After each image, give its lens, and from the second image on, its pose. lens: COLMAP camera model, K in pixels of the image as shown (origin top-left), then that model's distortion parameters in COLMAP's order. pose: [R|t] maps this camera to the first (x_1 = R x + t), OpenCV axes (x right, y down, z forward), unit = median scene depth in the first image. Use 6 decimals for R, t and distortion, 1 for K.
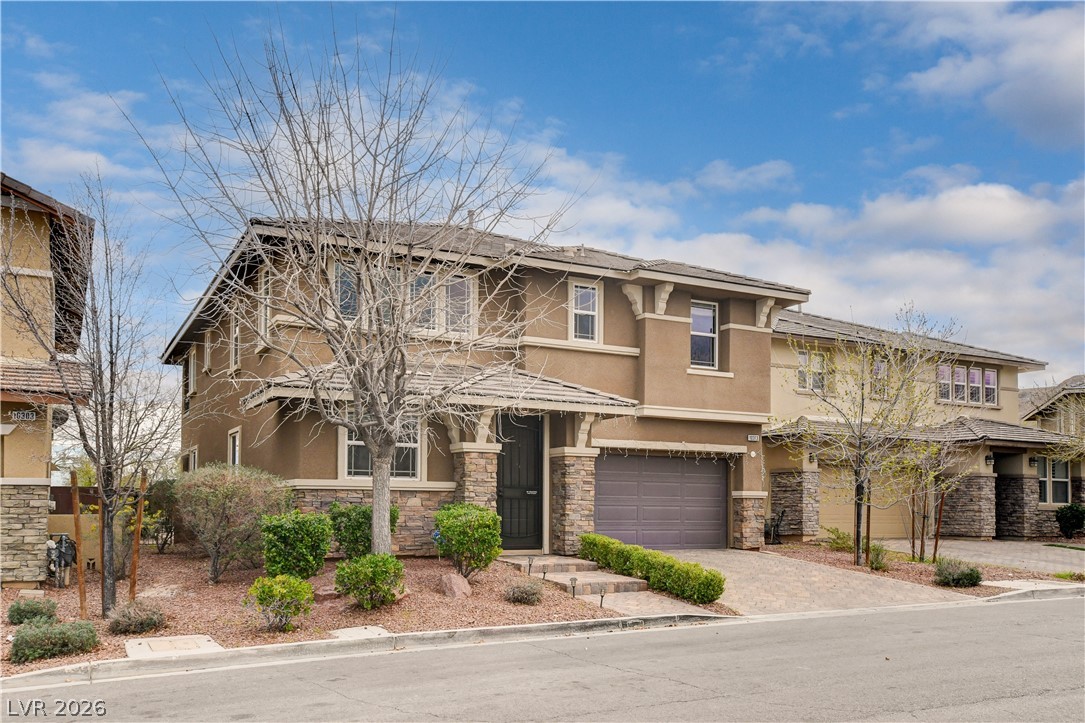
lens RADIAL K [[959.9, 0, 542.5], [0, 959.9, 354.1], [0, 0, 1]] dist [0.017212, -0.005881]
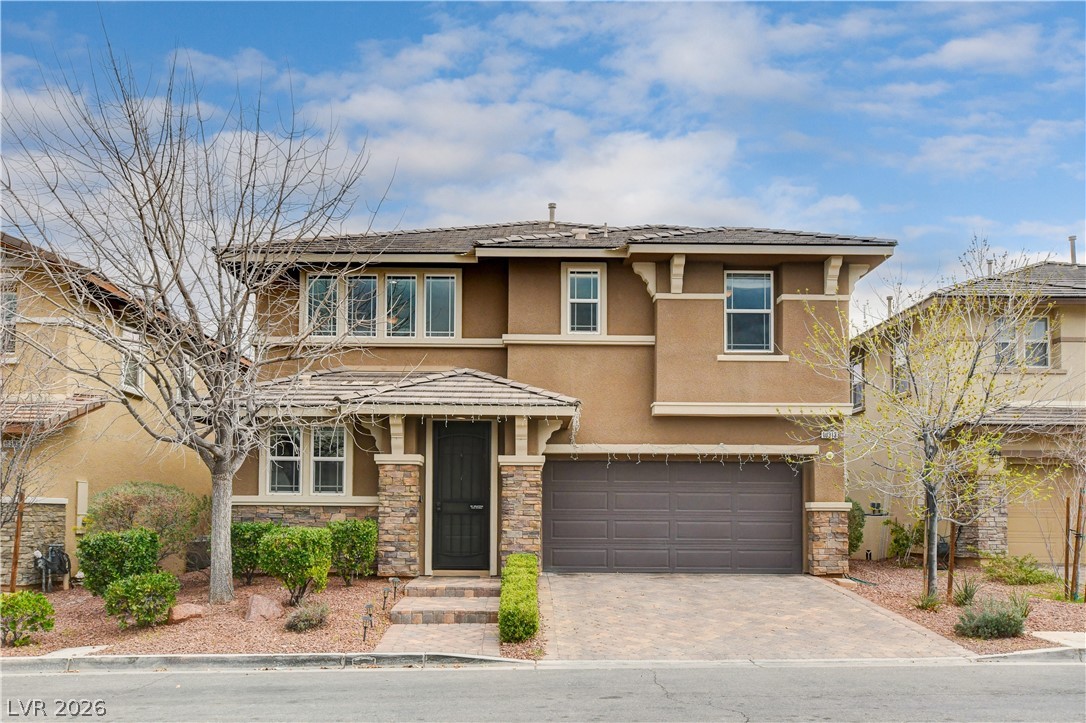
lens RADIAL K [[960.7, 0, 547.9], [0, 960.7, 368.7], [0, 0, 1]] dist [0.017212, -0.005881]
pose [[0.875736, -0.073338, -0.477187, 0.433390], [0.076268, 0.996999, -0.013260, 0.027779], [0.476727, -0.024782, 0.878702, 0.211016]]
